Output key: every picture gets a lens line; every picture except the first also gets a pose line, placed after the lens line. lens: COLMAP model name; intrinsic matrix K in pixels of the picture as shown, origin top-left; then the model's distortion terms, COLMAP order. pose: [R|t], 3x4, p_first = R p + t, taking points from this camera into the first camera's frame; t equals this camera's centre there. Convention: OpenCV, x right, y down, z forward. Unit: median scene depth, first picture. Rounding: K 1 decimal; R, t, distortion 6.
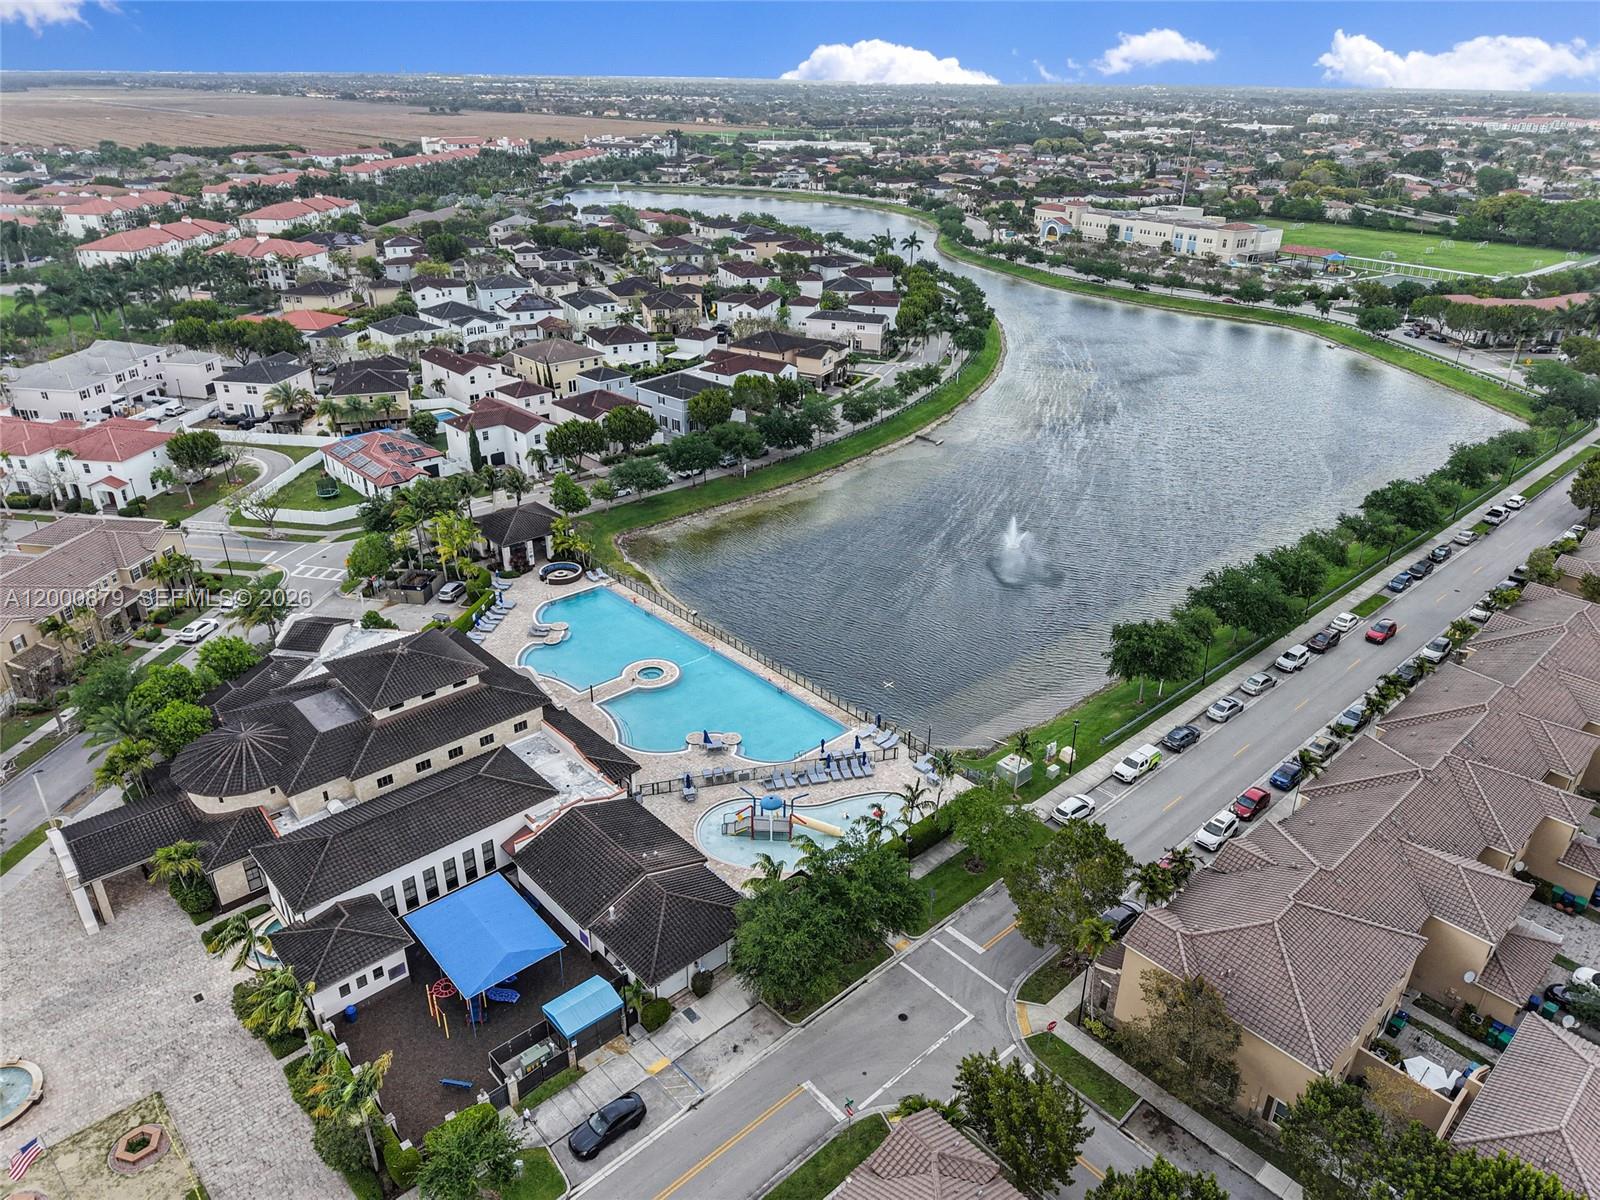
lens RADIAL K [[1062.2, 0, 806.5], [0, 1062.2, 608.4], [0, 0, 1]] dist [0.044194, -0.040705]
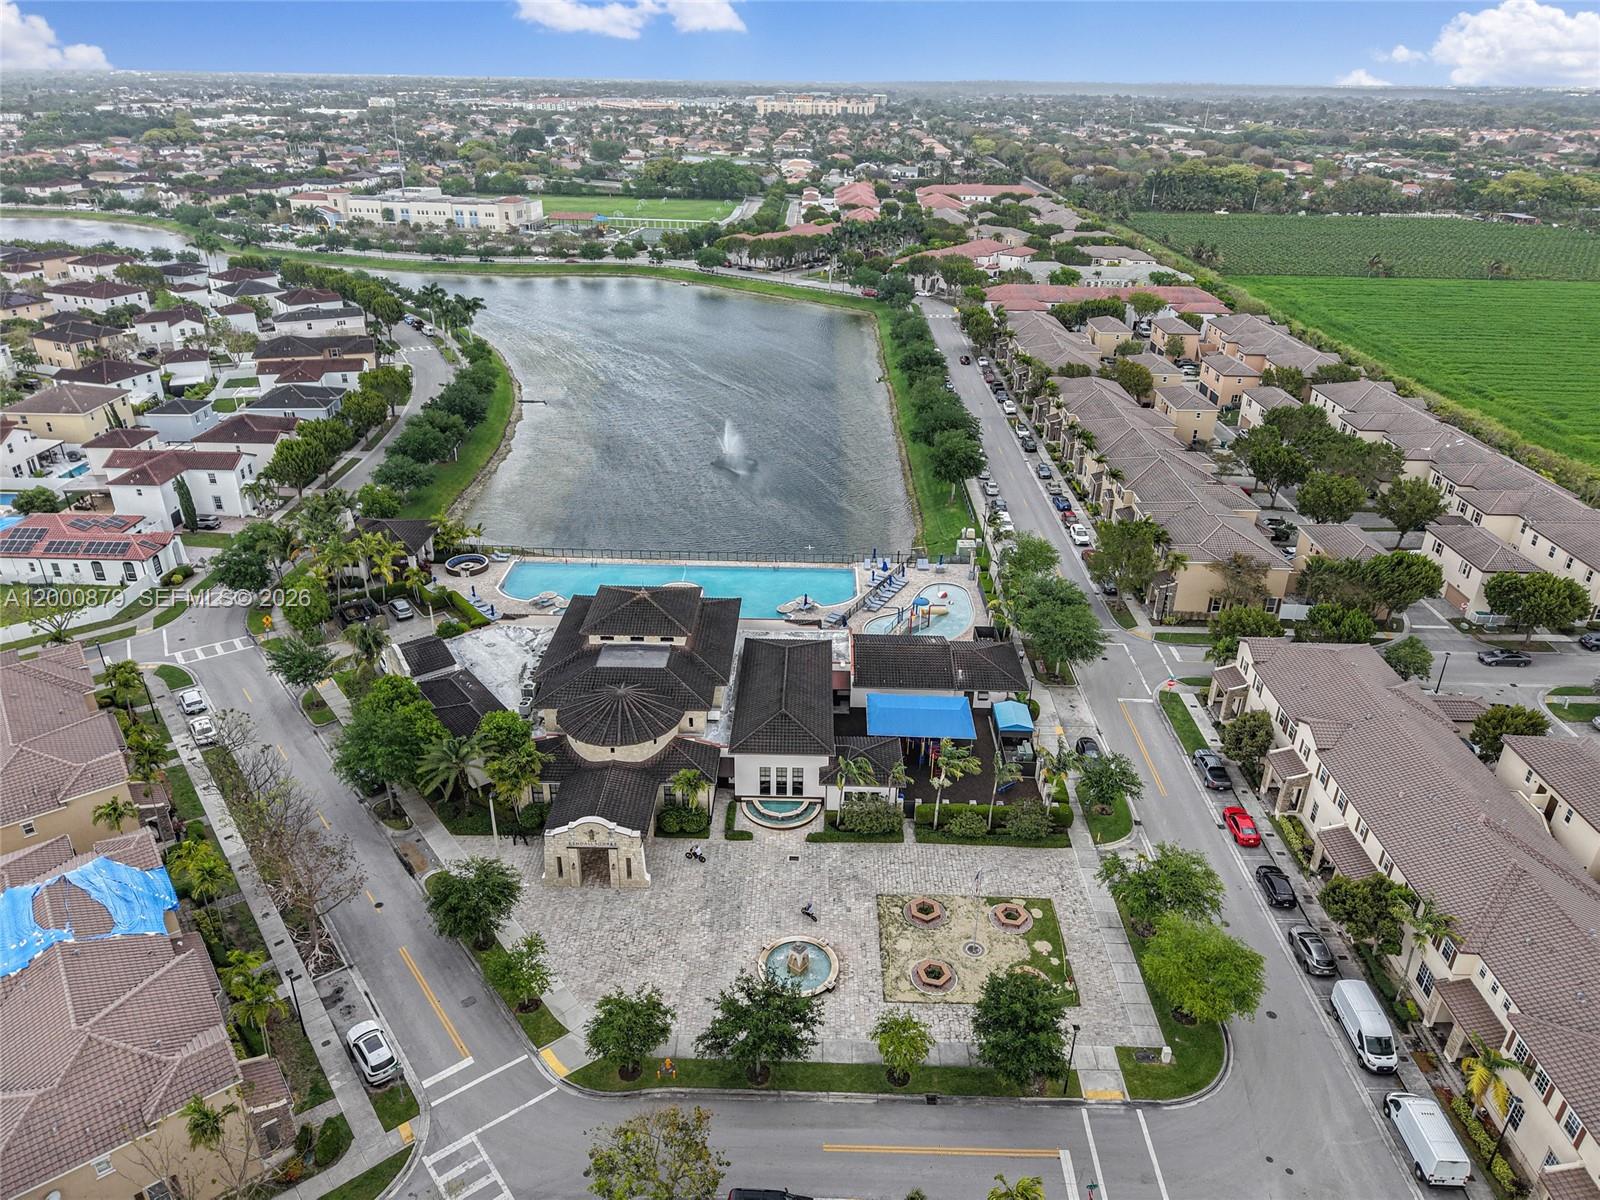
lens RADIAL K [[1062.2, 0, 806.5], [0, 1062.2, 608.4], [0, 0, 1]] dist [0.044194, -0.040705]
pose [[0.692539, -0.329584, 0.641689, -0.328463], [0.321939, 0.937239, 0.133933, -0.013500], [-0.645558, 0.113831, 0.755181, 0.019355]]
